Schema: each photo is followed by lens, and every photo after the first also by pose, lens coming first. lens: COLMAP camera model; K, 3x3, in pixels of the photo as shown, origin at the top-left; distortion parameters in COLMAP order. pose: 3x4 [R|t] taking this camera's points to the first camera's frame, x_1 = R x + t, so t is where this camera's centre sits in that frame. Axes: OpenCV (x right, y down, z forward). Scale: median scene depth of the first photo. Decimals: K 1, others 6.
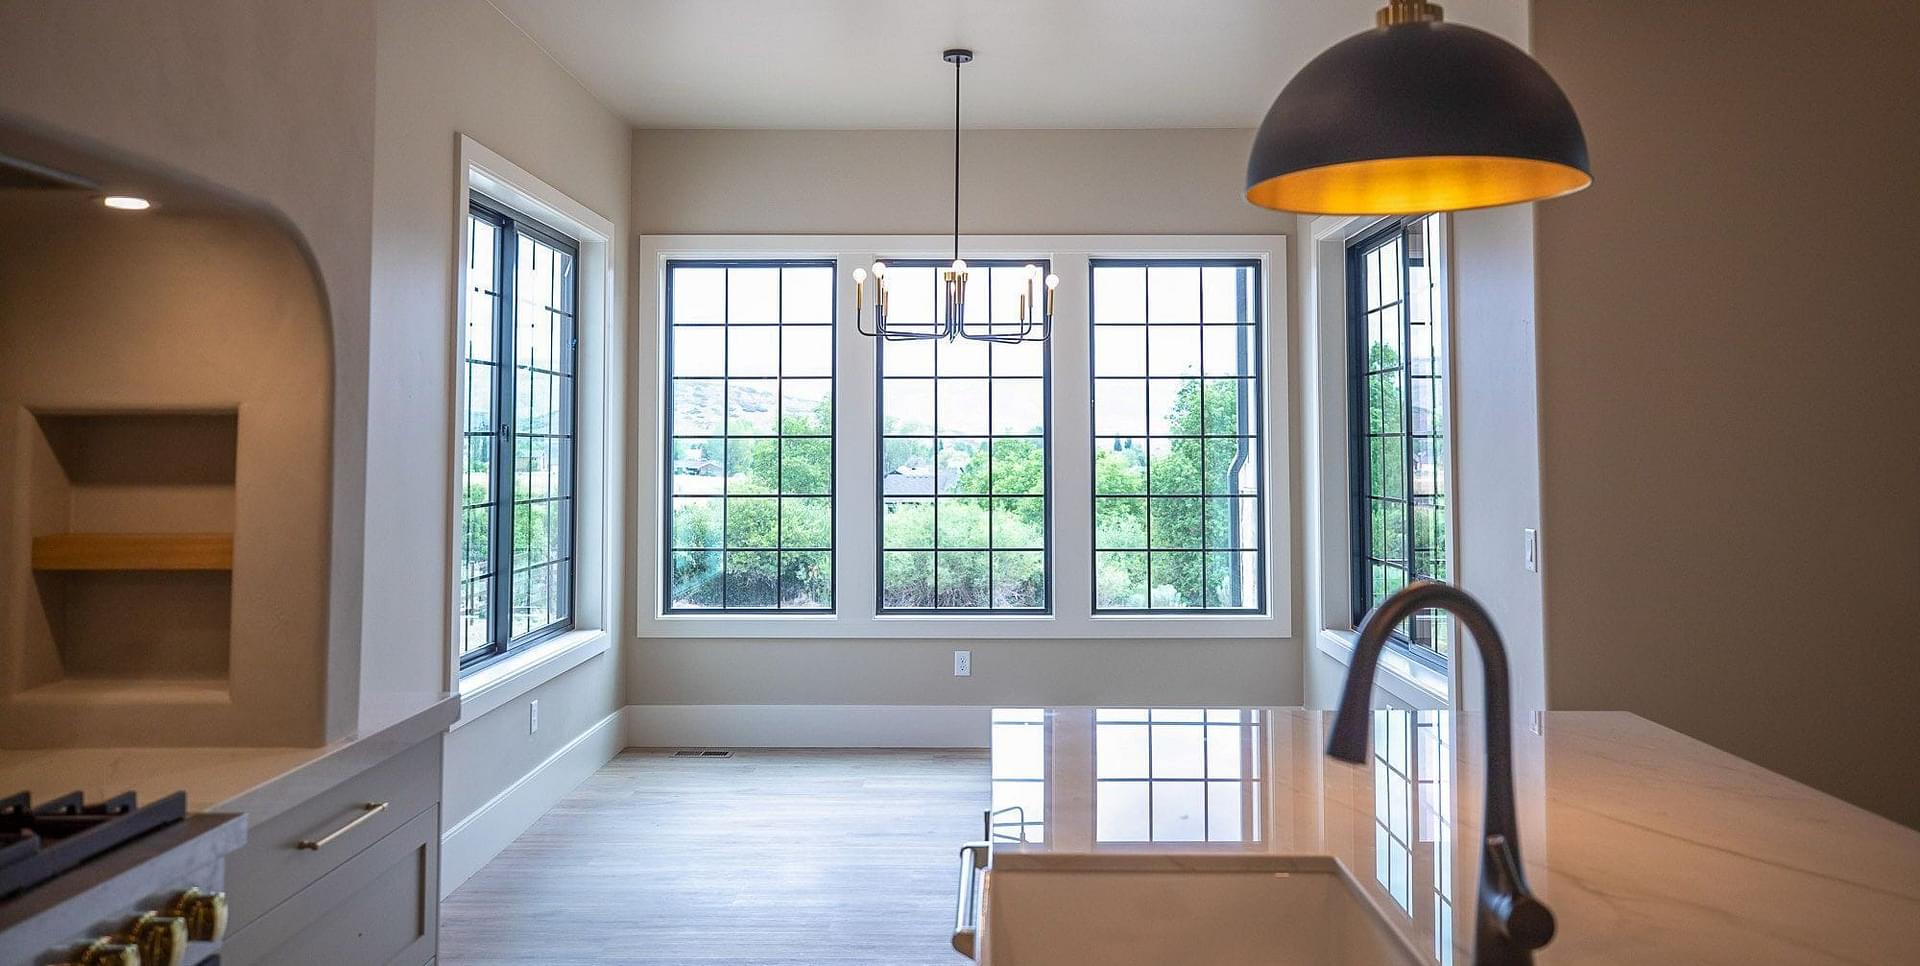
lens RADIAL K [[1440.8, 0, 959.9], [0, 1440.8, 396.9], [0, 0, 1]] dist [0.001301, 0.140423]
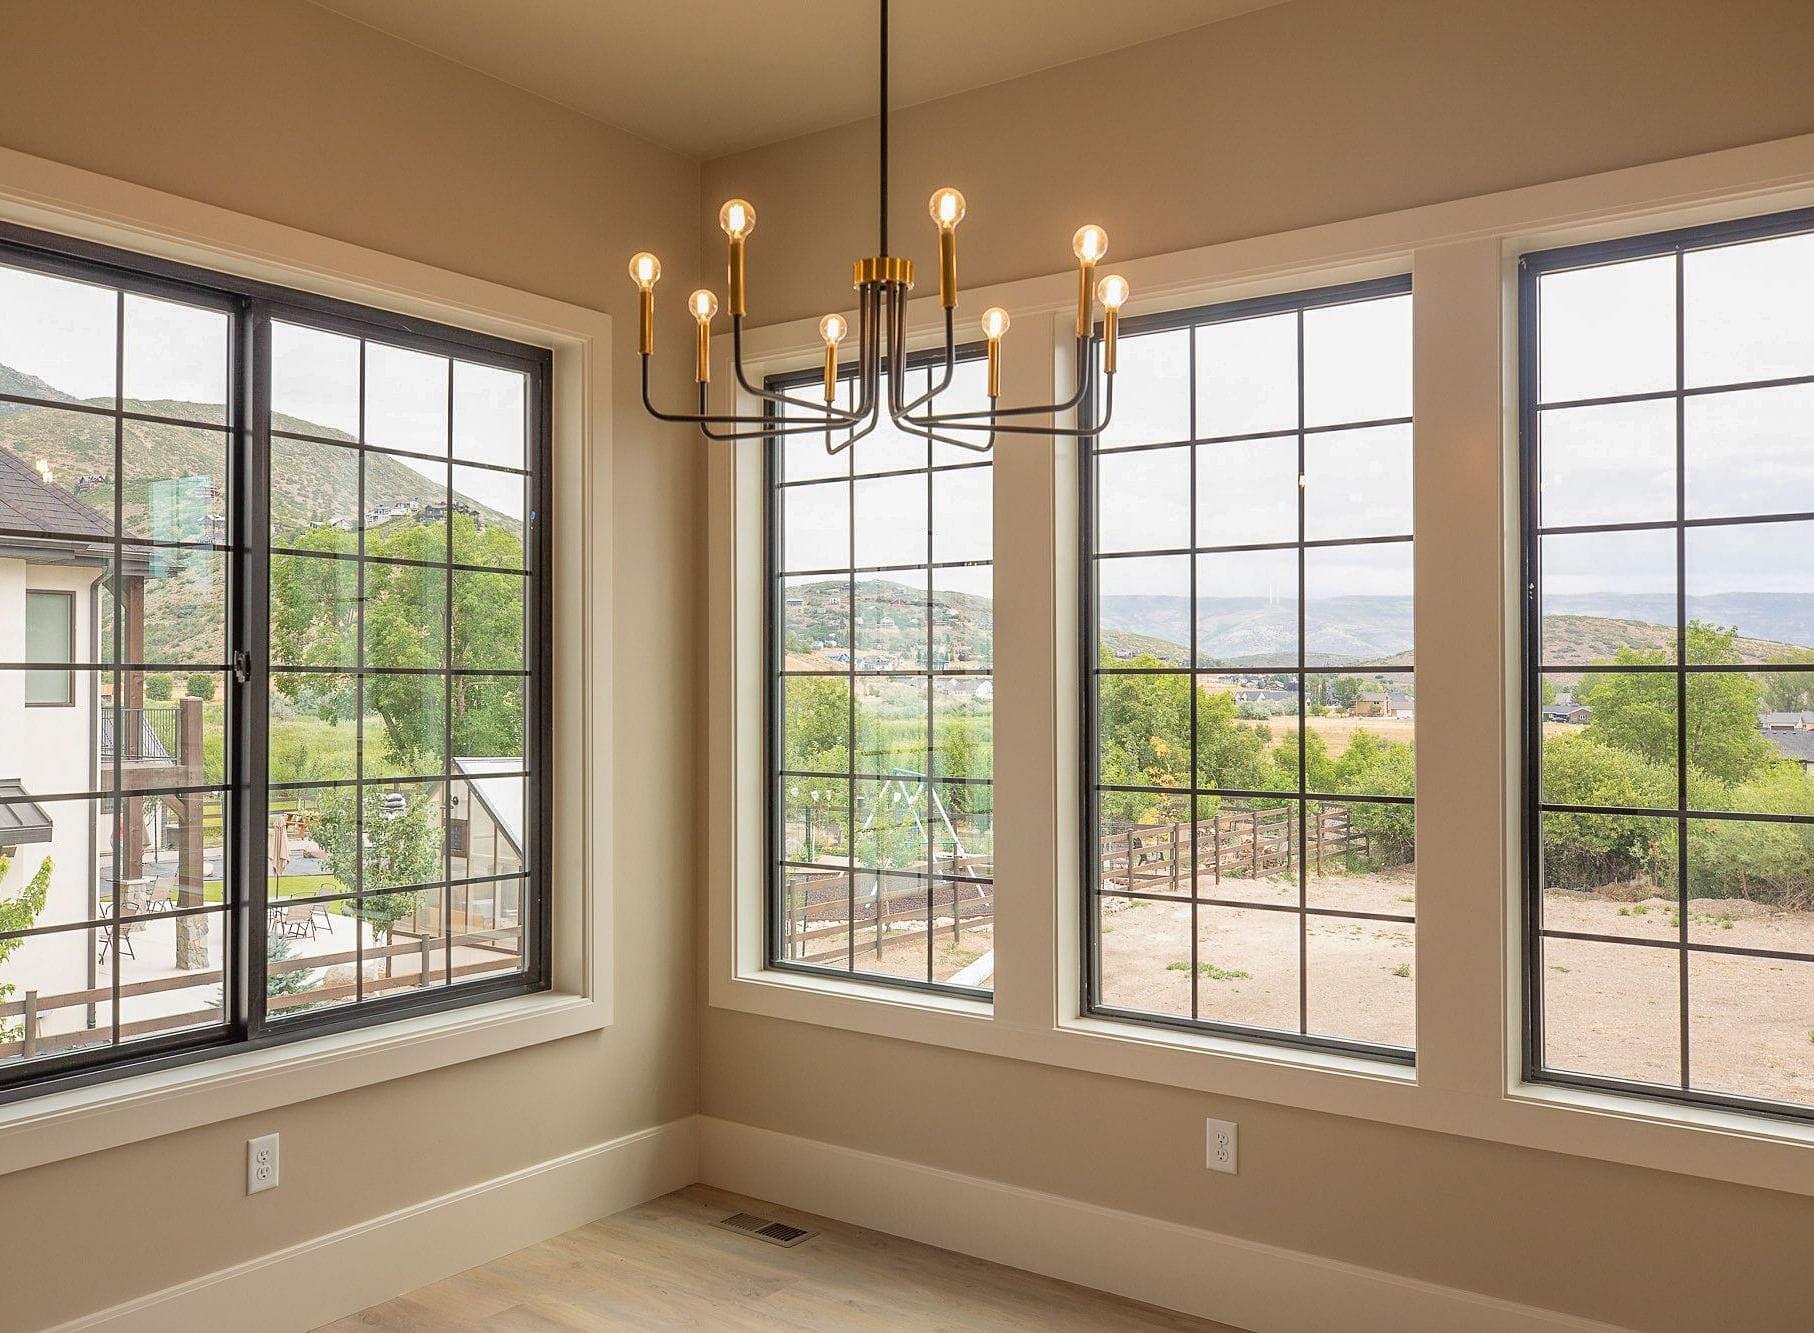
lens RADIAL K [[1515.5, 0, 842.4], [0, 1515.5, 669.4], [0, 0, 1]] dist [0.007241, 0.000449]
pose [[0.810762, -0.006597, -0.585339, 0.208444], [0.019003, 0.999706, 0.015054, 0.018813], [0.585068, -0.023329, 0.810649, 0.559345]]
